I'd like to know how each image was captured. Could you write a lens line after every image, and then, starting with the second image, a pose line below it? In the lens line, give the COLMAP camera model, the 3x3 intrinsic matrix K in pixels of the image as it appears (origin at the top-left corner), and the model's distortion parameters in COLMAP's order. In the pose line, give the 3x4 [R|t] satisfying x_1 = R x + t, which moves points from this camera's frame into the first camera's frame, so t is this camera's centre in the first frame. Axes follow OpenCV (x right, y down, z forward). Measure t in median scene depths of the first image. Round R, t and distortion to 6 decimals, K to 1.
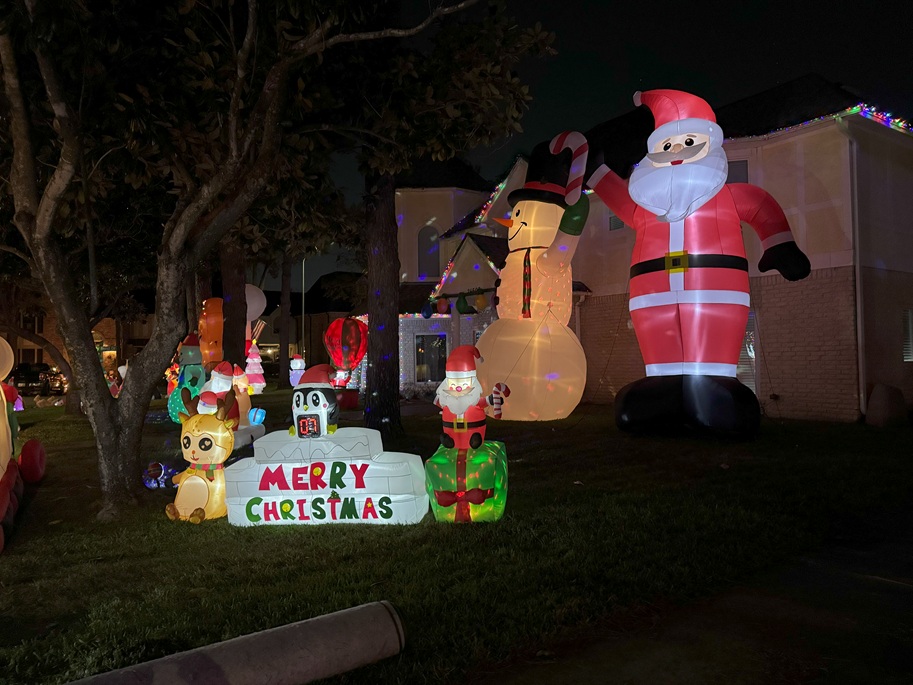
lens RADIAL K [[643.8, 0, 462.6], [0, 643.8, 330.9], [0, 0, 1]] dist [0.123090, -0.182677]
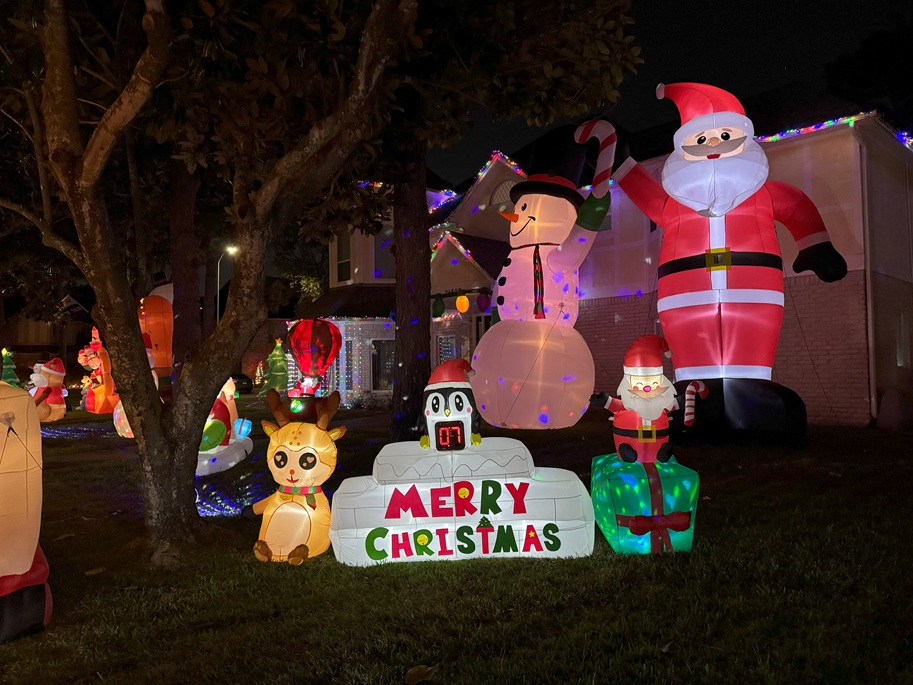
lens RADIAL K [[640.2, 0, 454.8], [0, 640.2, 334.8], [0, 0, 1]] dist [0.116300, -0.181675]
pose [[0.988805, 0.008452, 0.148975, -0.330717], [-0.006826, 0.999911, -0.011422, 0.029934], [-0.149058, 0.010277, 0.988775, 0.208342]]
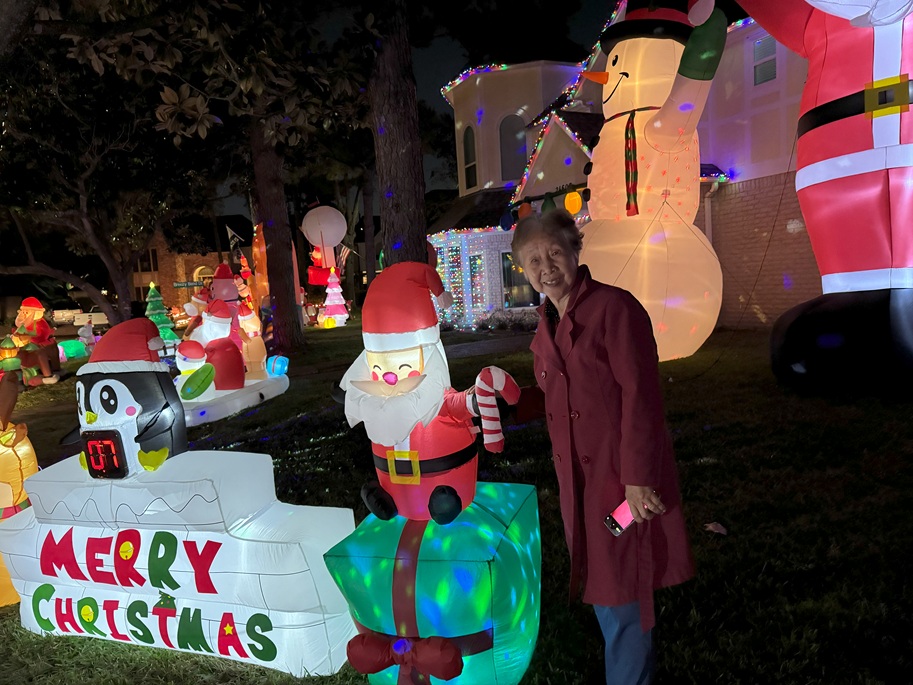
lens RADIAL K [[638.3, 0, 456.5], [0, 638.3, 342.5], [0, 0, 1]] dist [0.084408, -0.114056]
pose [[0.980544, -0.030978, -0.193840, 0.096860], [0.058383, 0.988806, 0.137307, 0.017438], [0.187416, -0.145953, 0.971377, 0.576208]]
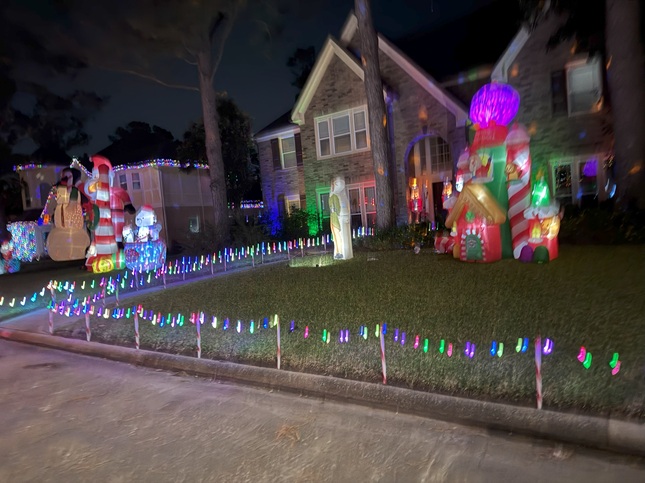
lens RADIAL K [[452.2, 0, 321.3], [0, 452.2, 236.1], [0, 0, 1]] dist [0.116300, -0.181675]
pose [[0.935044, -0.078223, 0.345794, 1.026240], [0.051965, 0.995061, 0.084580, -0.204502], [-0.350702, -0.061117, 0.934490, -3.148348]]
